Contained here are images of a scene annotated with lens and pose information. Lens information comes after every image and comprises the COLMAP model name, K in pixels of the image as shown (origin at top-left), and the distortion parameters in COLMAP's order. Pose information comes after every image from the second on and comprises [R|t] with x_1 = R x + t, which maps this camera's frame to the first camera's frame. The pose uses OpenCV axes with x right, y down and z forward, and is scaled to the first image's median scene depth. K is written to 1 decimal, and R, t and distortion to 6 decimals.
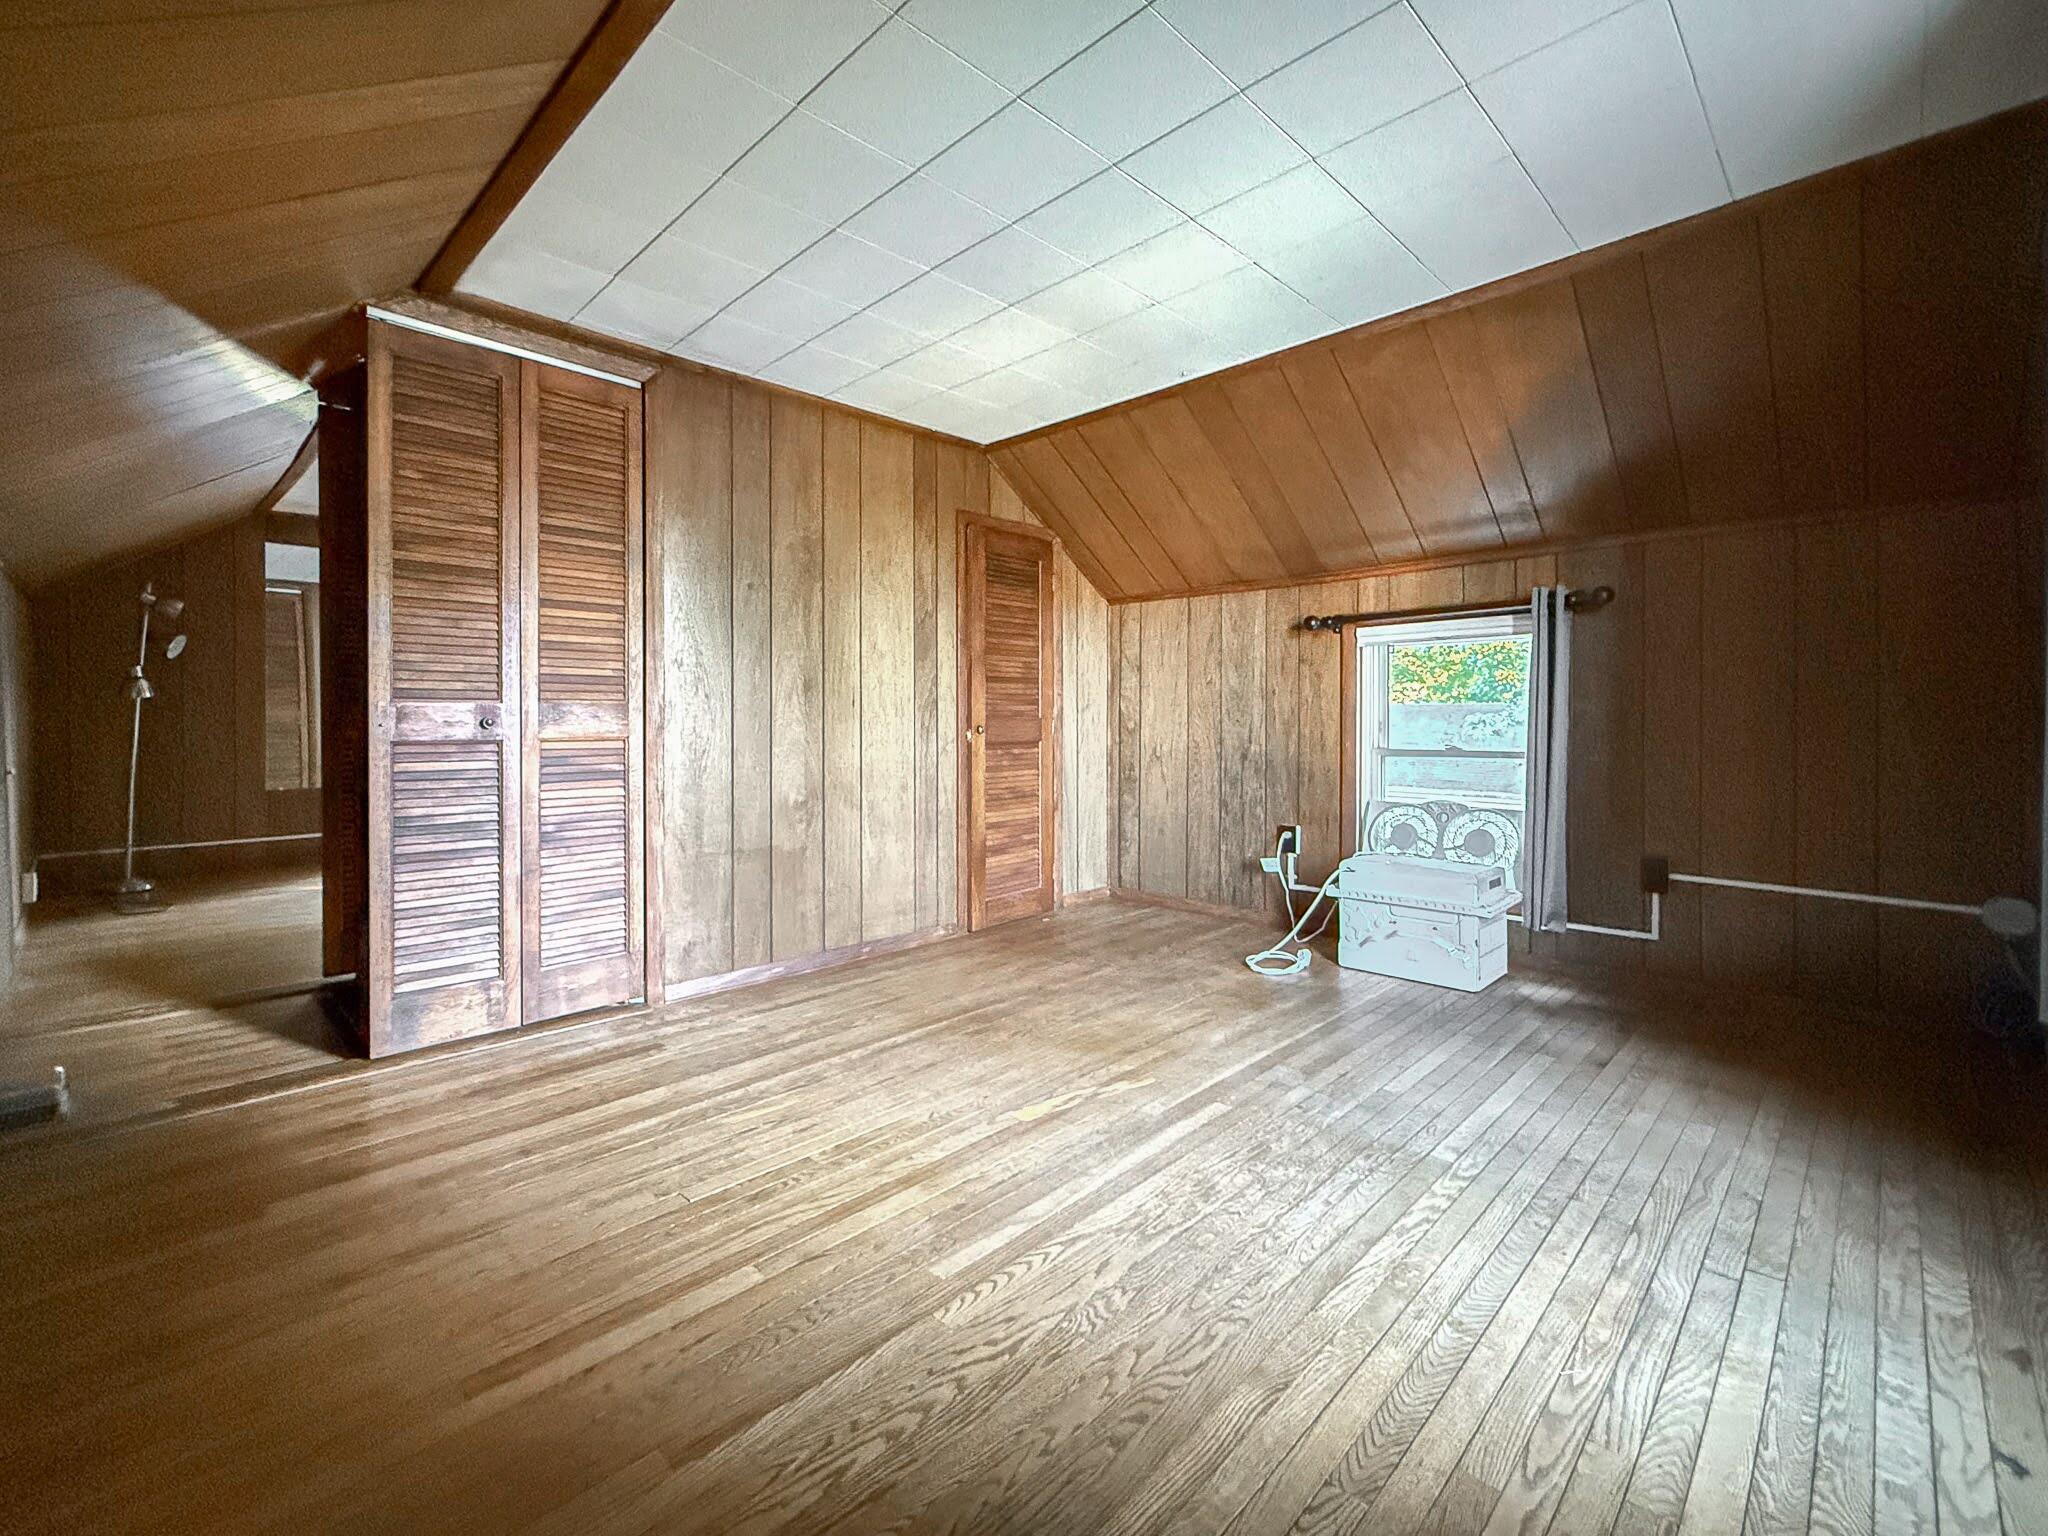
lens RADIAL K [[824.4, 0, 938.5], [0, 824.4, 719.9], [0, 0, 1]] dist [-0.000375, 0.000221]
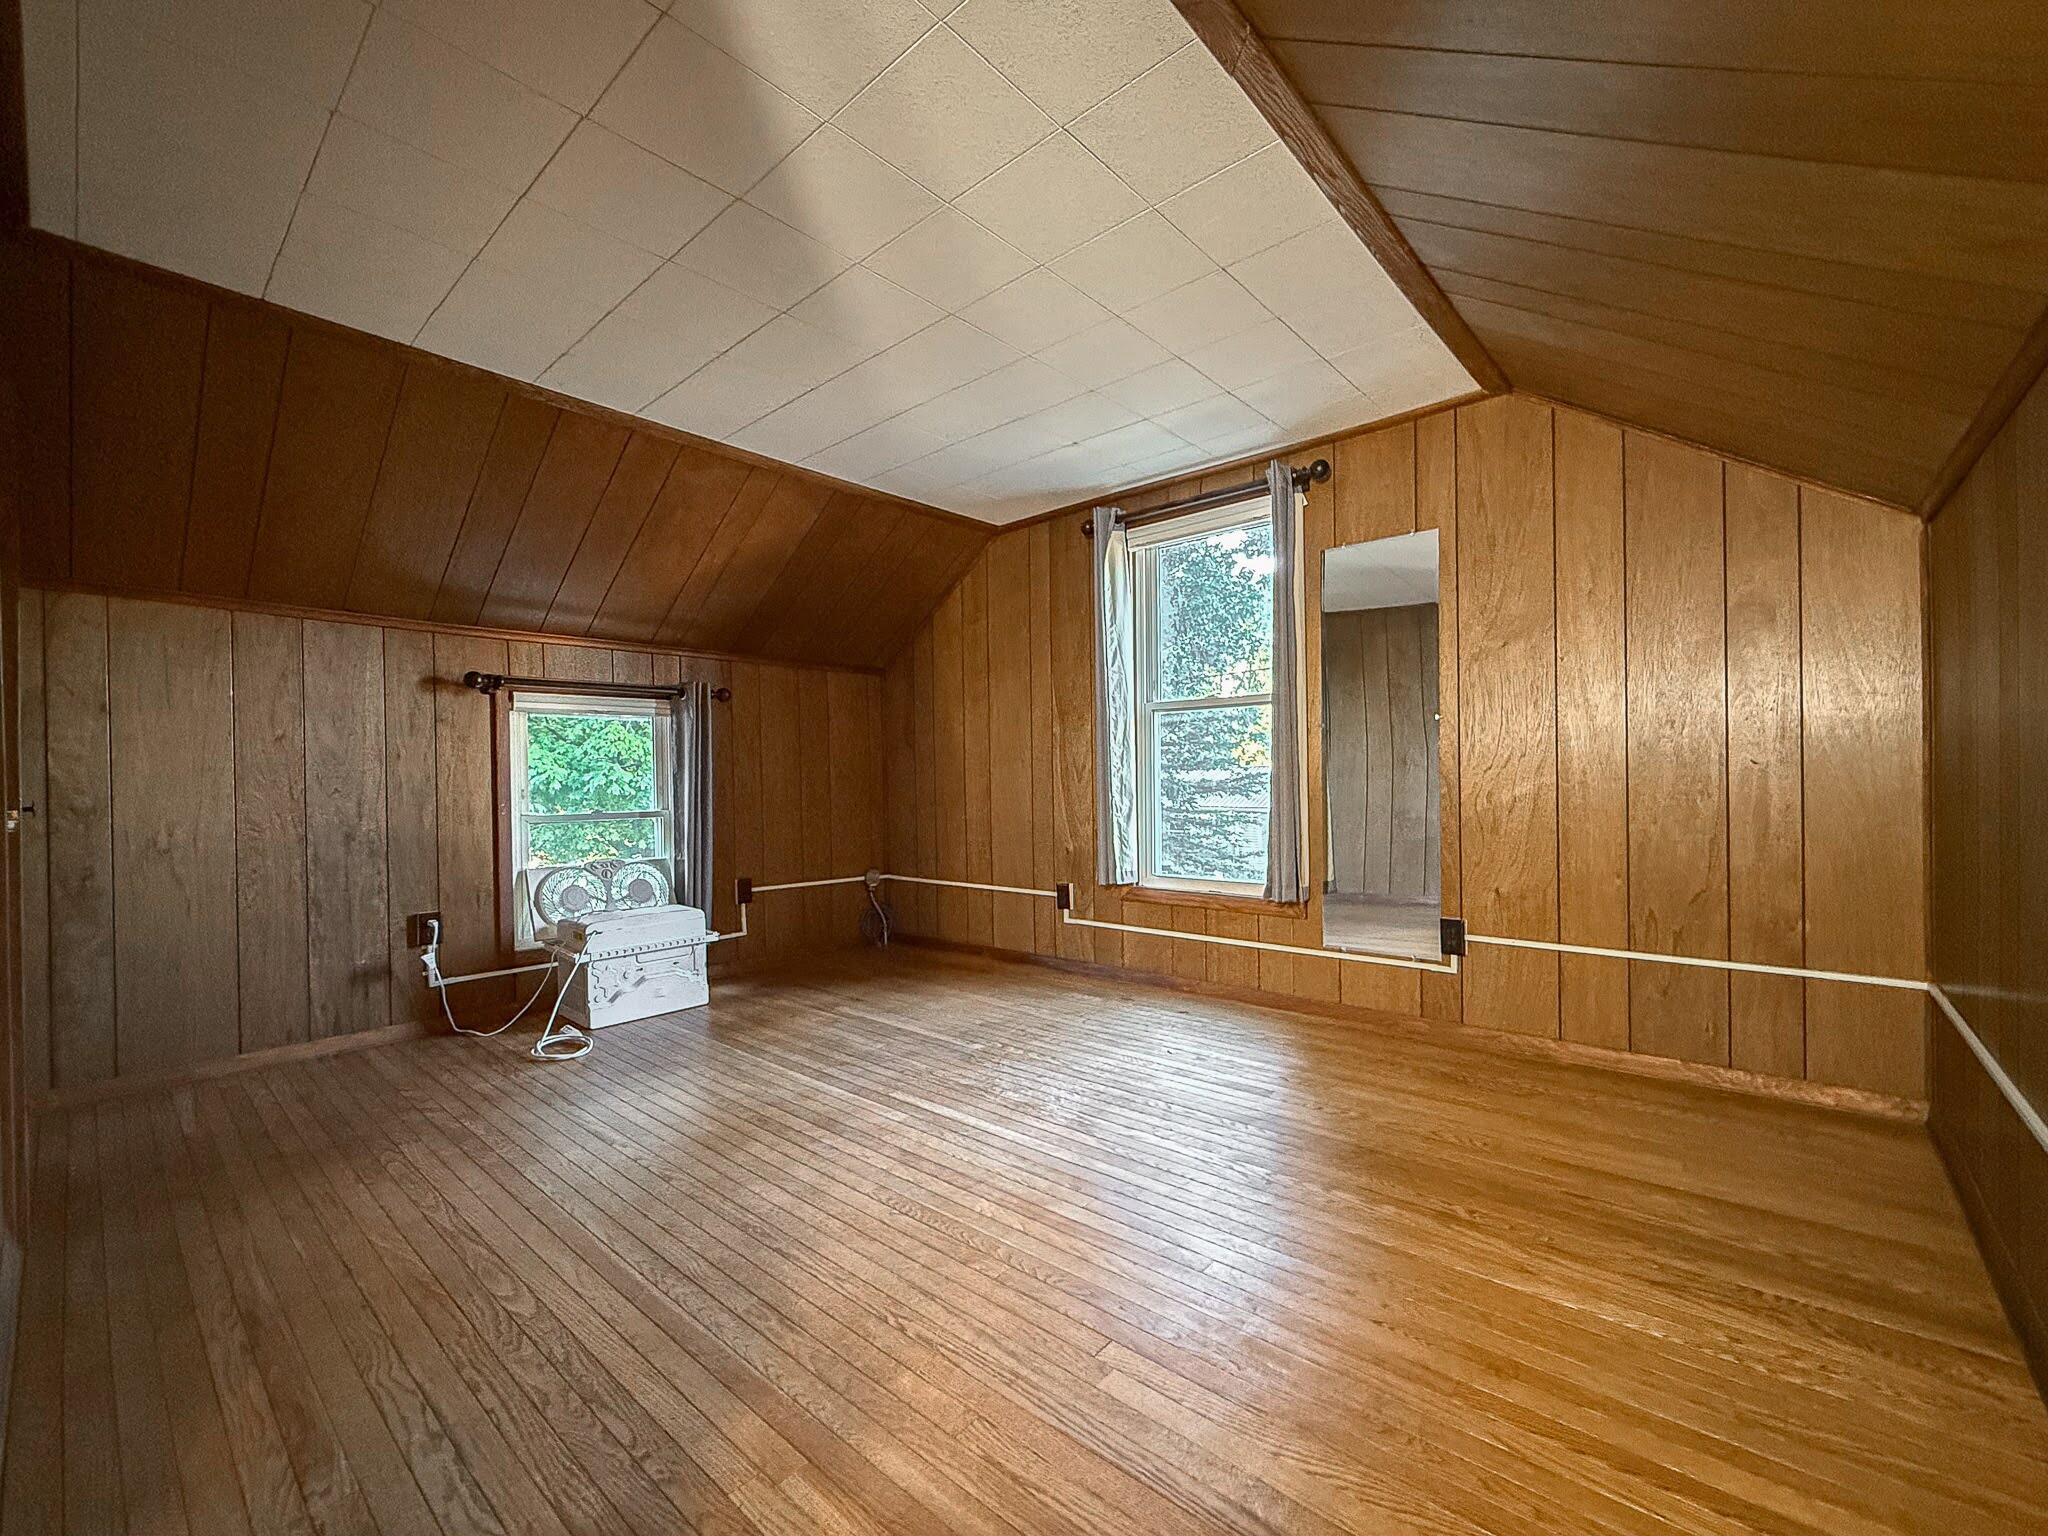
lens RADIAL K [[813.1, 0, 1016.1], [0, 813.1, 772.5], [0, 0, 1]] dist [-0.000646, 0.000090]
pose [[-0.036468, 0.012739, 0.999254, -0.504219], [0.015731, 0.999802, -0.012172, 0.003699], [-0.999211, 0.015275, -0.036661, 0.489480]]
